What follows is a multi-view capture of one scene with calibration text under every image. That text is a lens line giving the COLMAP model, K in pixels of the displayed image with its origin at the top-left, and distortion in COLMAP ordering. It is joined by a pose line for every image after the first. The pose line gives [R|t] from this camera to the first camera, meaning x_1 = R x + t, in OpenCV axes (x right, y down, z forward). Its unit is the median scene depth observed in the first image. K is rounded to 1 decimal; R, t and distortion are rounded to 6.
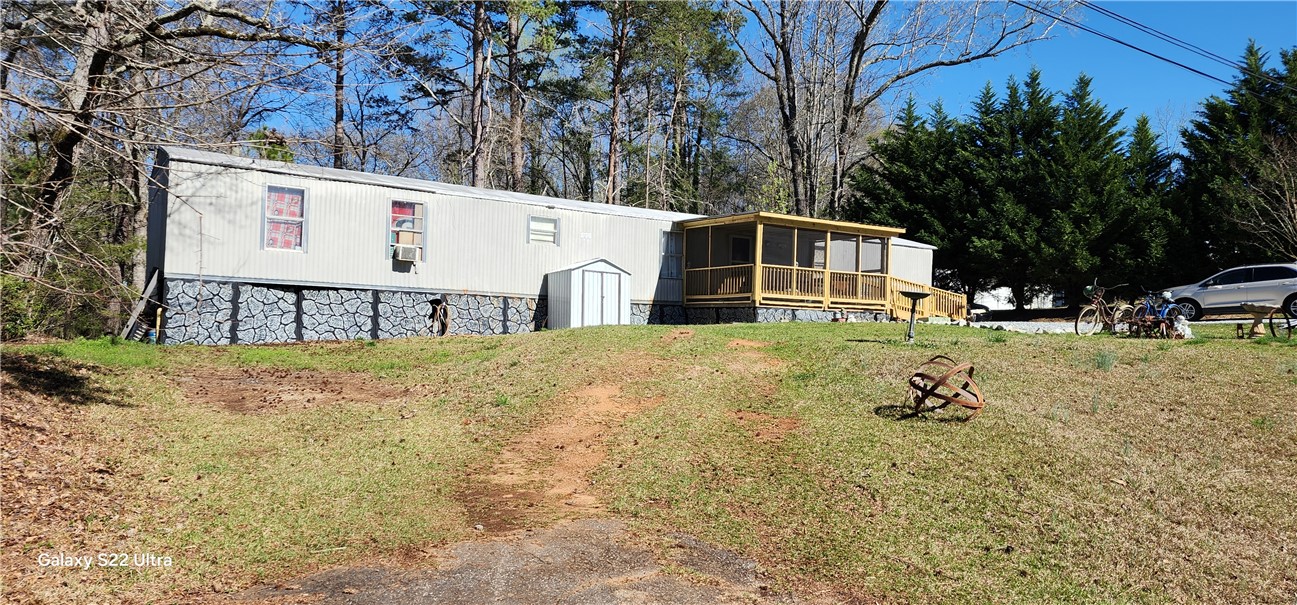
lens RADIAL K [[853.8, 0, 652.5], [0, 853.8, 312.0], [0, 0, 1]] dist [0.051164, -0.003155]
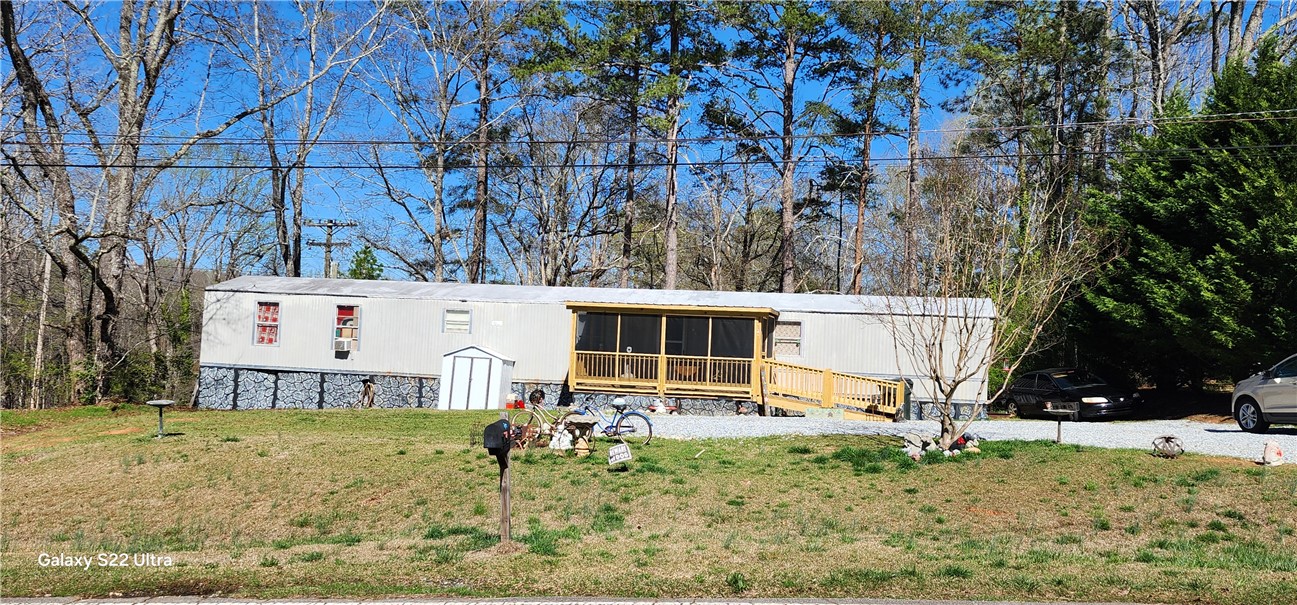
lens RADIAL K [[853.8, 0, 652.5], [0, 853.8, 312.0], [0, 0, 1]] dist [0.051164, -0.003155]
pose [[0.736026, -0.030500, -0.676266, 0.980129], [-0.008651, 0.998479, -0.054447, -0.051531], [0.676898, 0.045925, 0.734643, 0.352509]]
